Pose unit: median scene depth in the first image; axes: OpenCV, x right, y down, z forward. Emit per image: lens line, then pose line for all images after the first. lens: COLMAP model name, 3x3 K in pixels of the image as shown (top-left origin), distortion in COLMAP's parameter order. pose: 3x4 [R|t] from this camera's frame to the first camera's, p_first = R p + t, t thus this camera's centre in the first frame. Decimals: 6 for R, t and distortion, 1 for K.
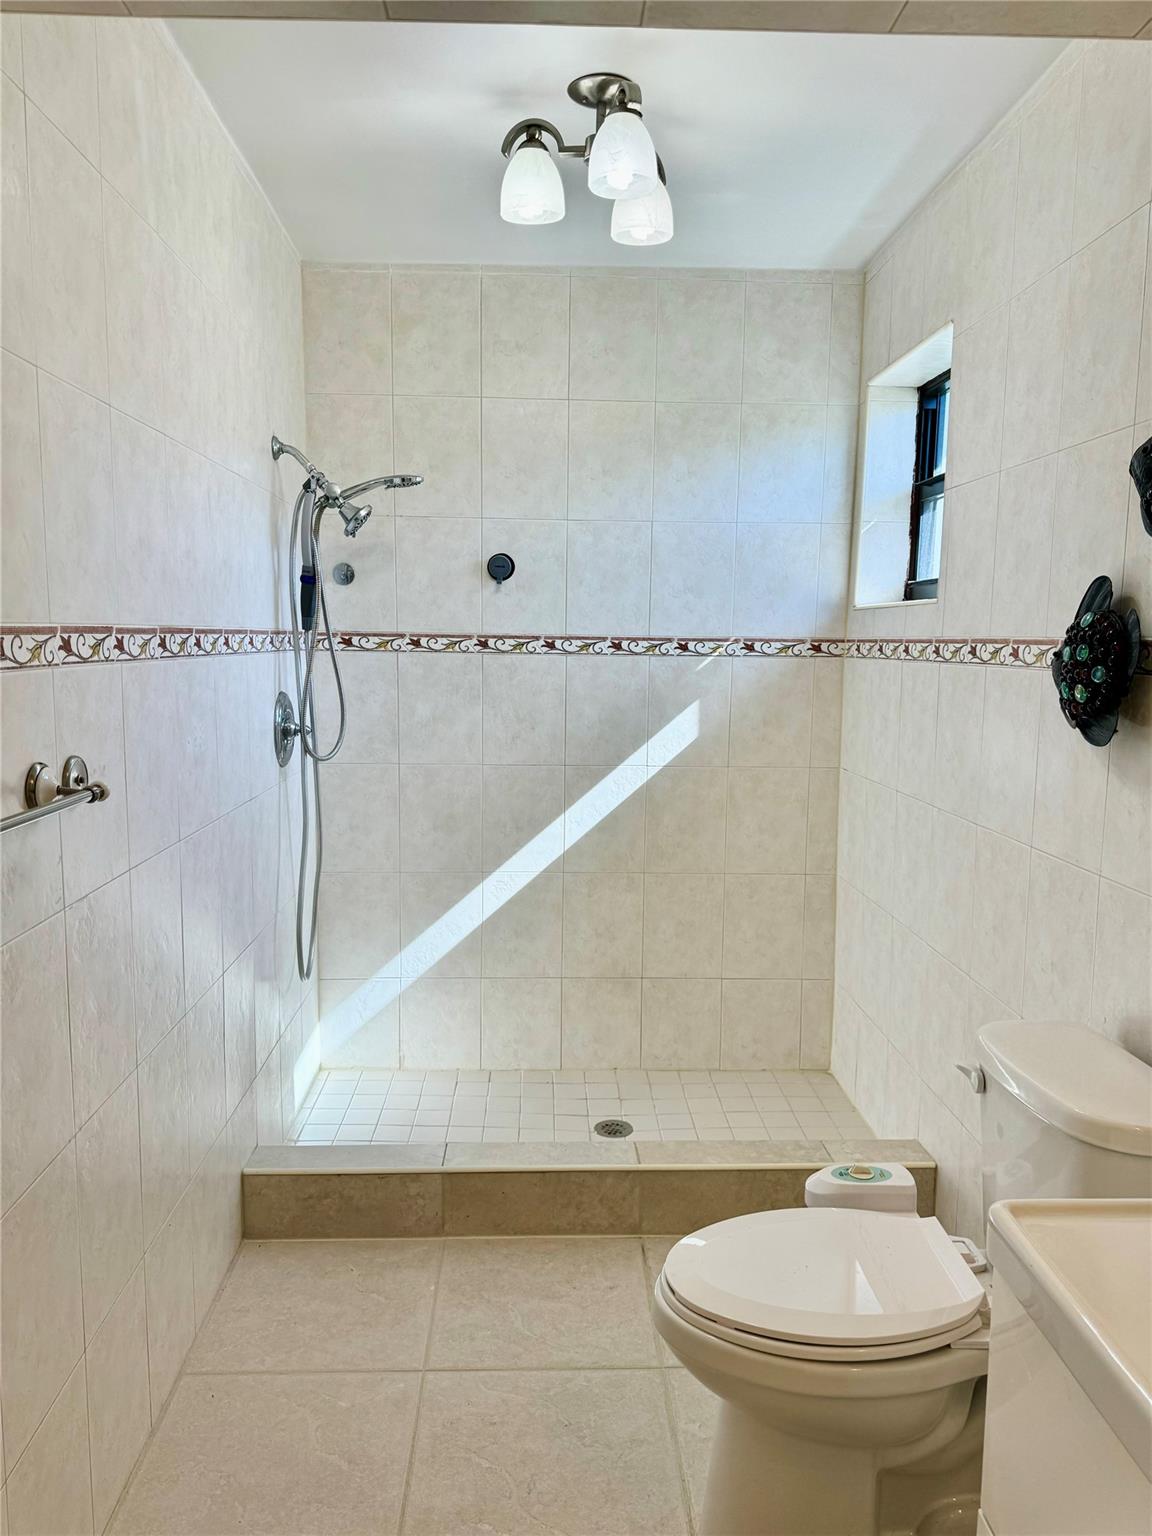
lens RADIAL K [[1080.2, 0, 572.7], [0, 1080.2, 783.8], [0, 0, 1]] dist [0.041419, -0.052545]
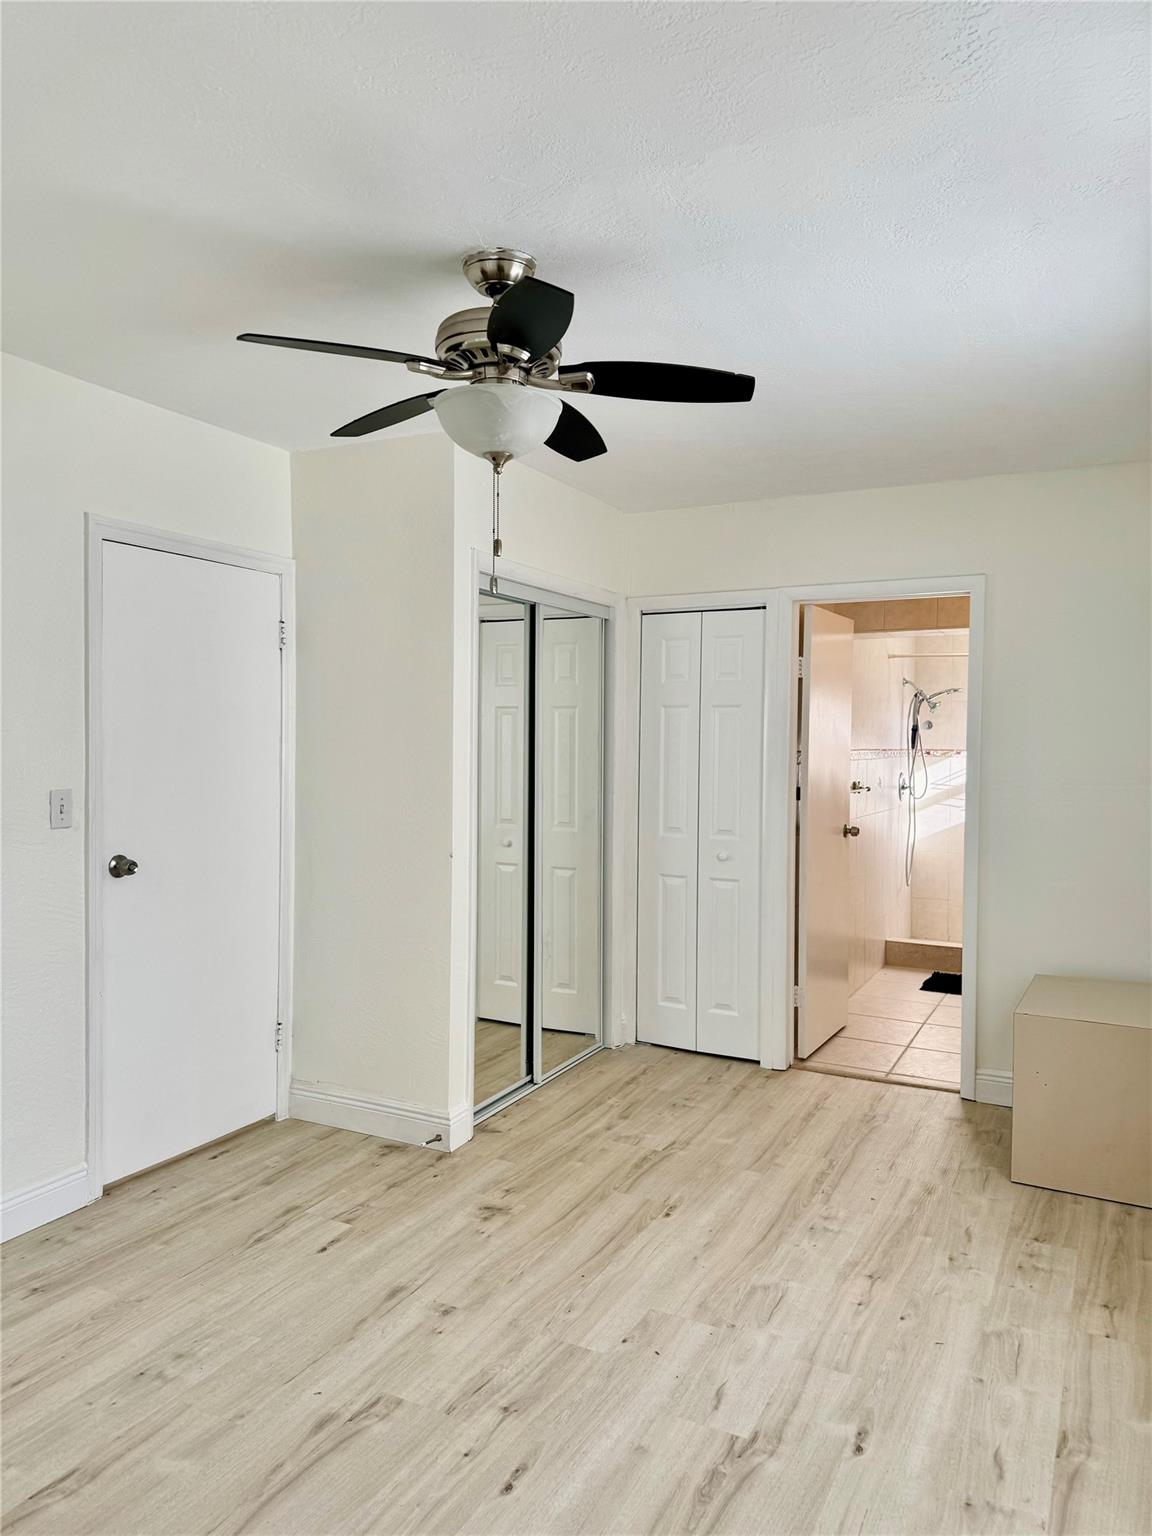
lens RADIAL K [[1061.4, 0, 562.2], [0, 1061.4, 762.3], [0, 0, 1]] dist [0.013326, 0.000043]
pose [[0.866340, 0.006267, -0.499415, 0.291680], [-0.065106, 0.992807, -0.100480, 0.197584], [0.495193, 0.119565, 0.860516, -1.568544]]
